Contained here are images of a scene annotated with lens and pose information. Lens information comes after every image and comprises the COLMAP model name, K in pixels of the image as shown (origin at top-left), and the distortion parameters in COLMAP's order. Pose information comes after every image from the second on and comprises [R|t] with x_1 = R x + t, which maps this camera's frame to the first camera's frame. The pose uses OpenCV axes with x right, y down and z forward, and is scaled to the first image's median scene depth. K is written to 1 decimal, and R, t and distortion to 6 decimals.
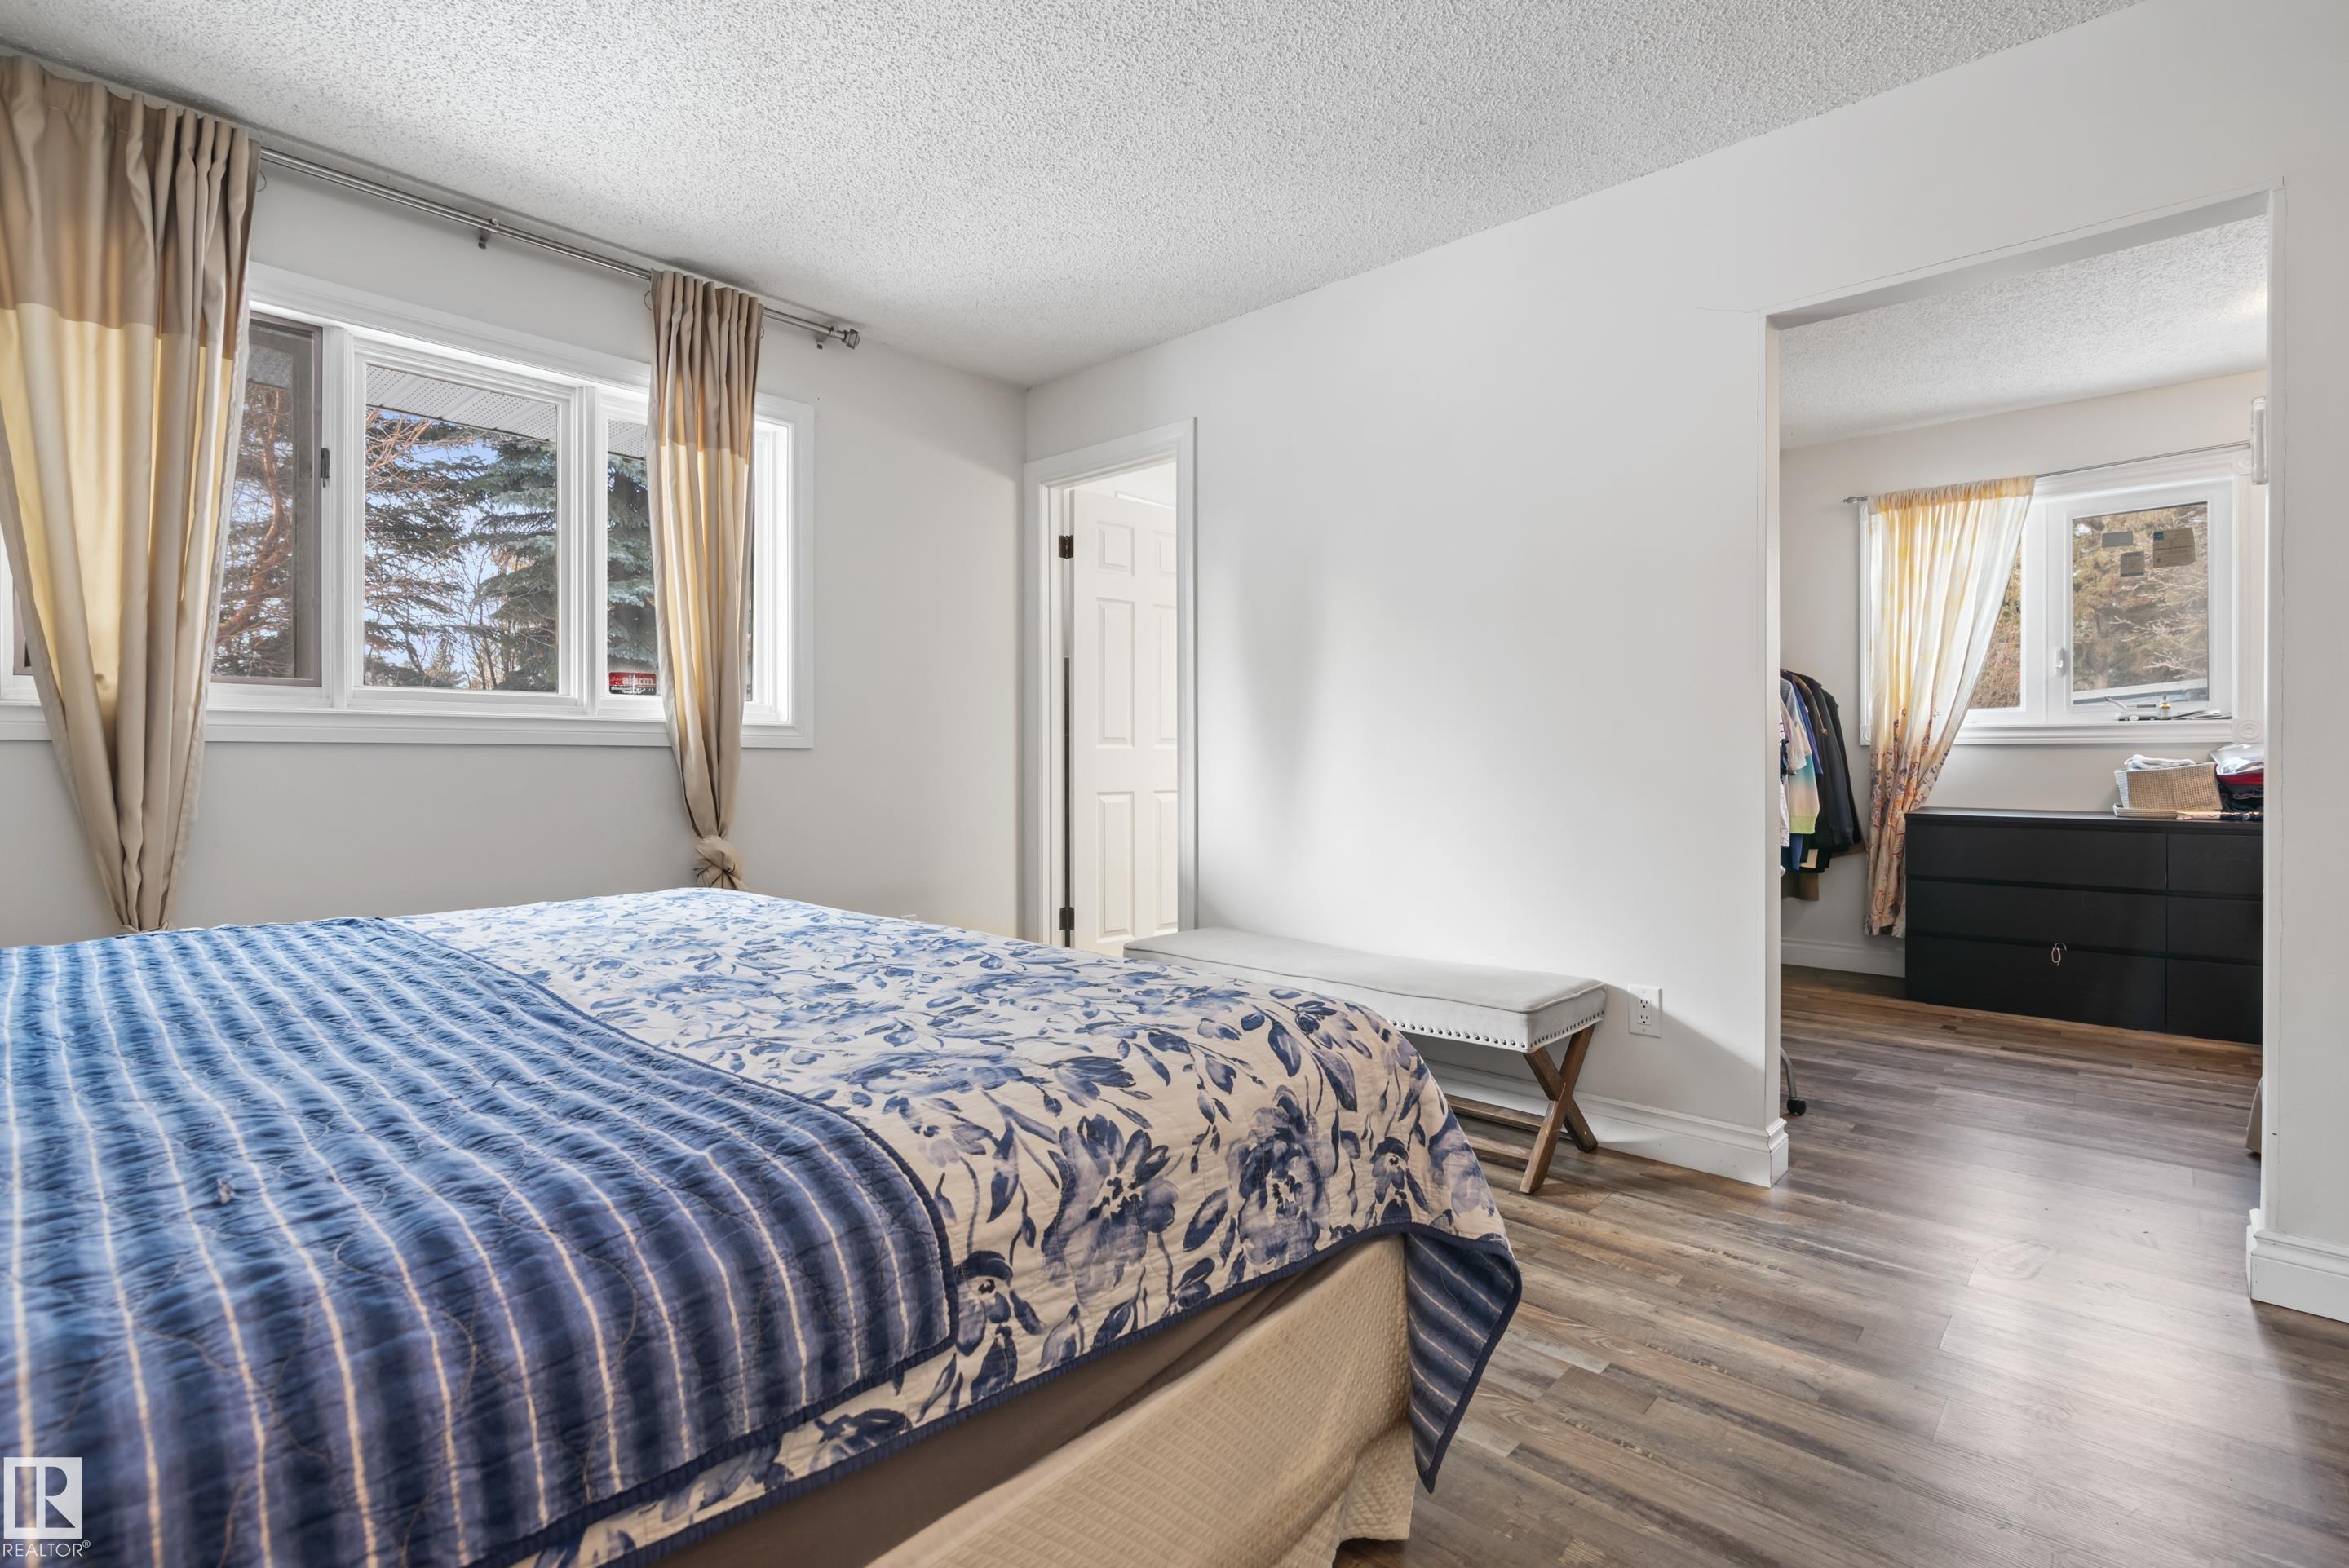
lens RADIAL K [[1067.1, 0, 1181.5], [0, 1067.1, 767.9], [0, 0, 1]] dist [-0.010293, -0.000617]
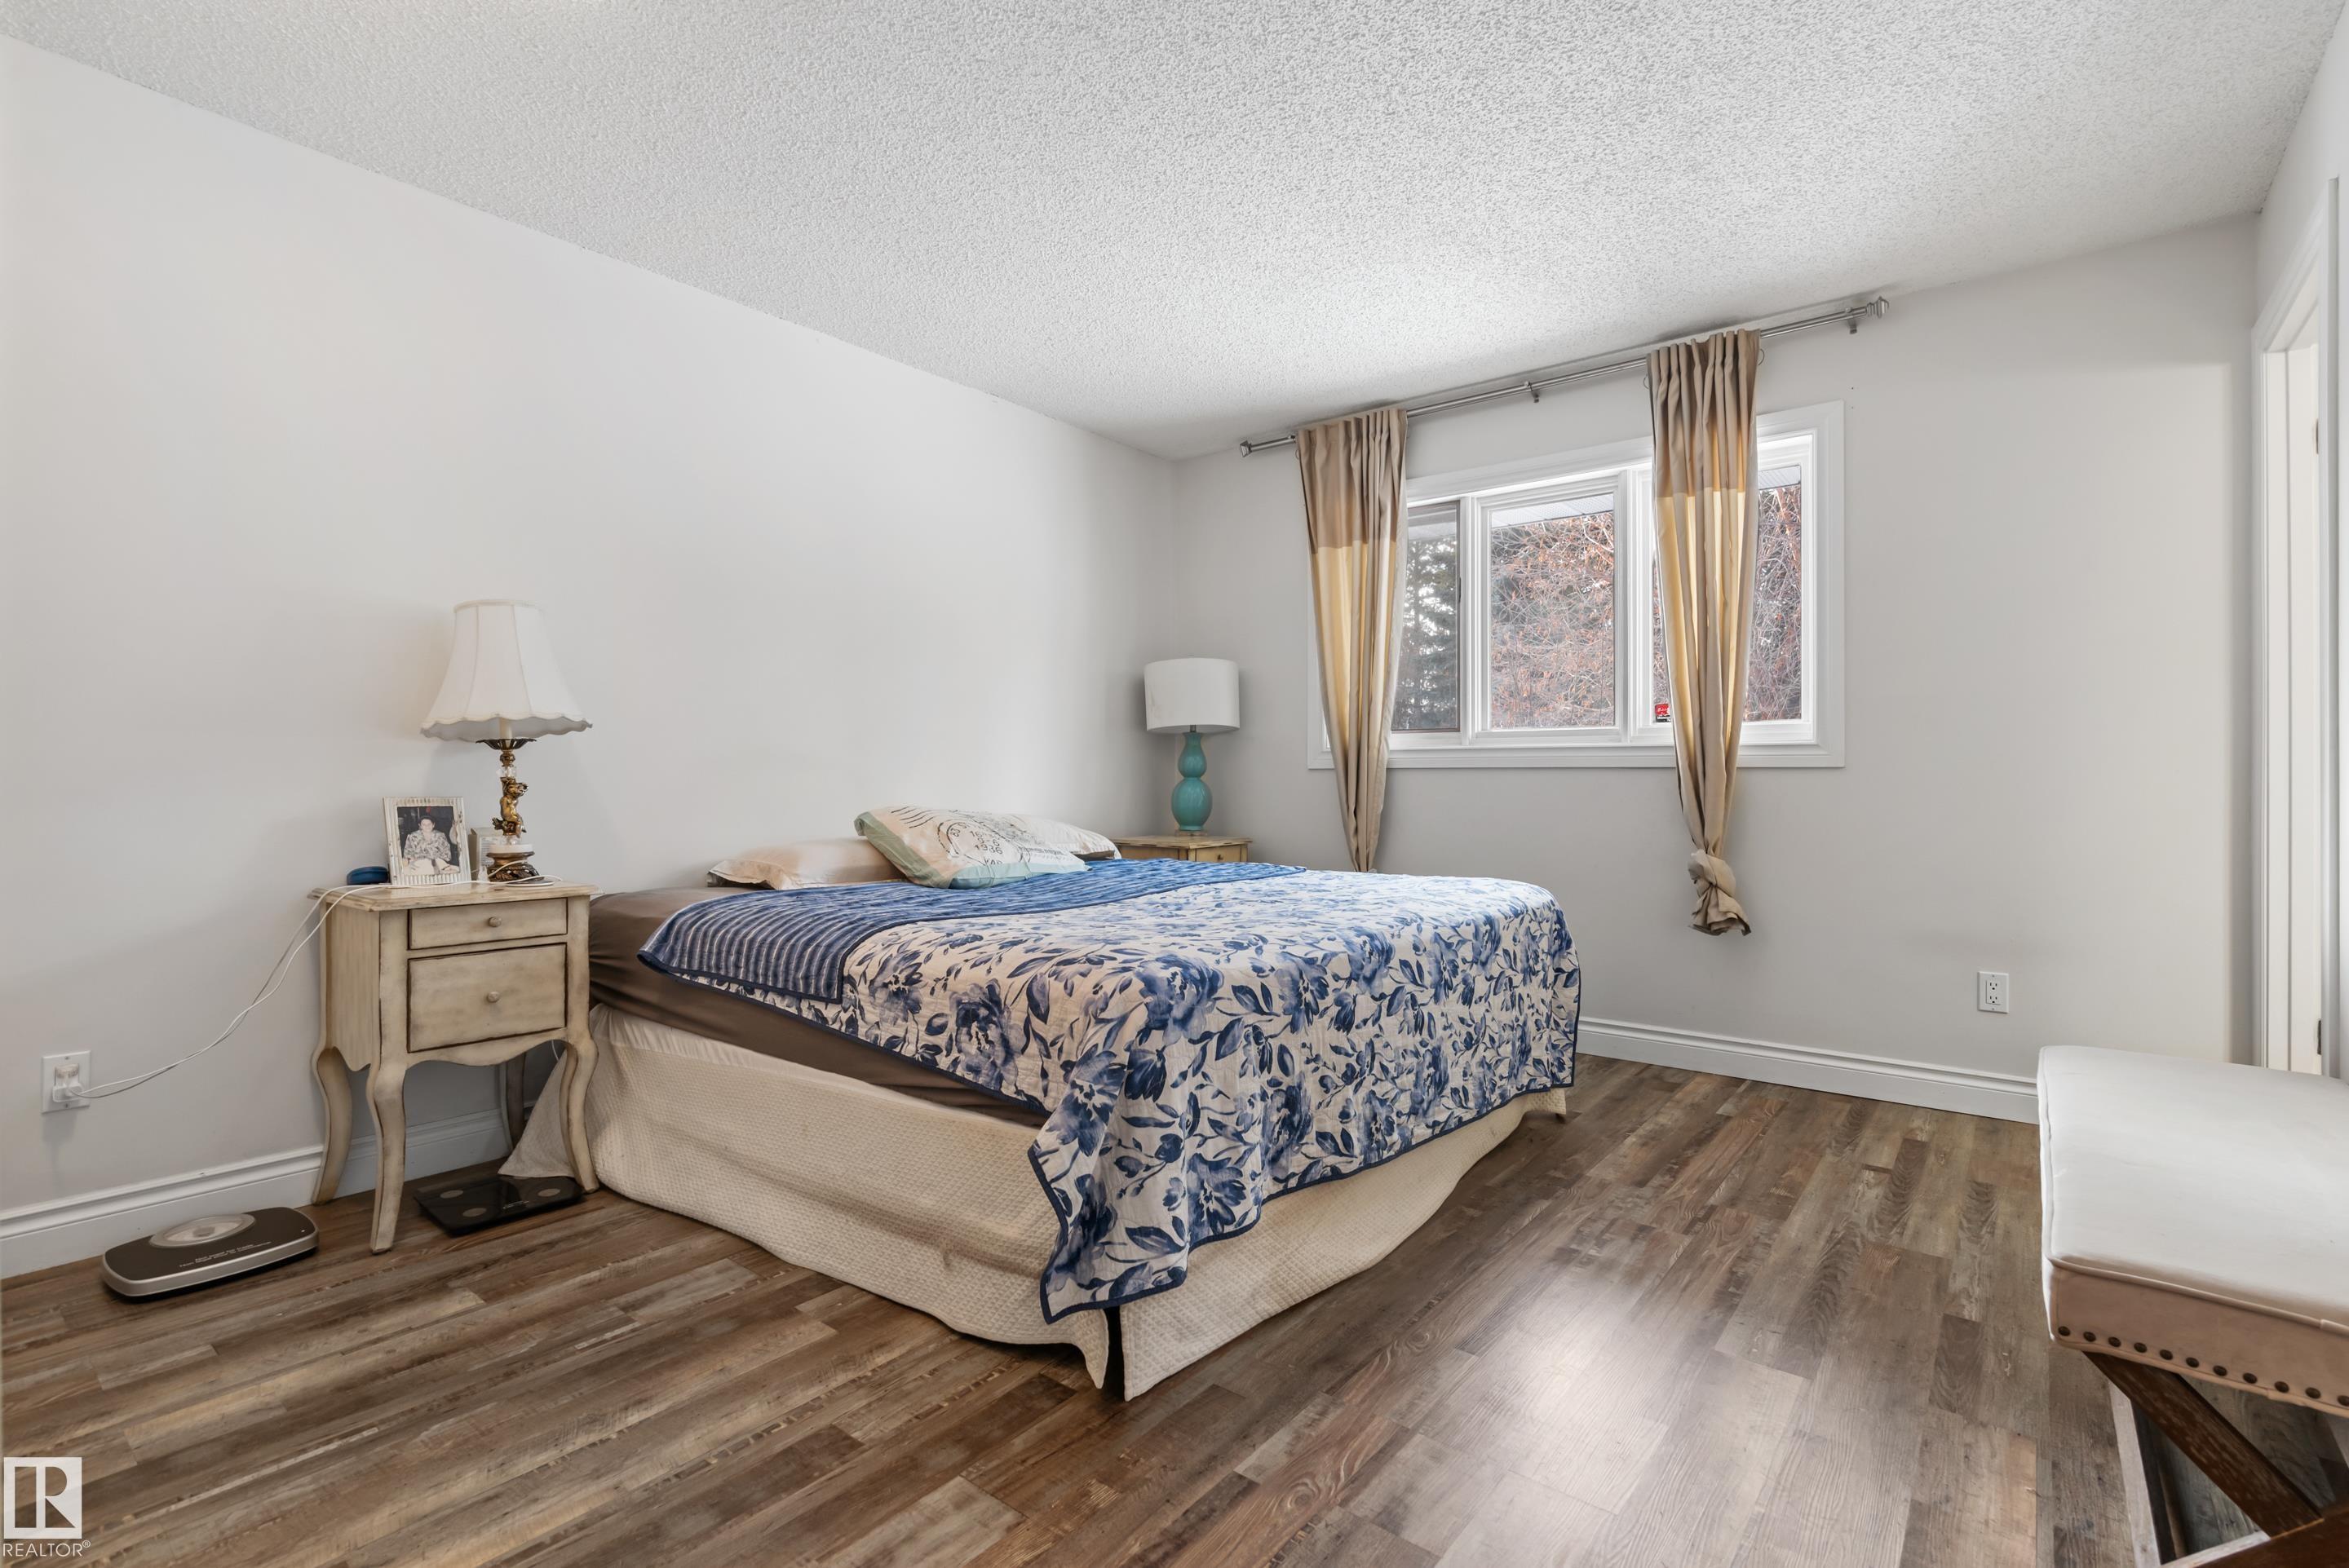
lens RADIAL K [[1067.1, 0, 1180.8], [0, 1067.1, 778.5], [0, 0, 1]] dist [-0.010293, -0.000617]
pose [[0.087102, 0.000878, -0.996199, 1.761359], [-0.010360, 0.999946, -0.000025, -0.008565], [0.996146, 0.010323, 0.087106, 1.157165]]
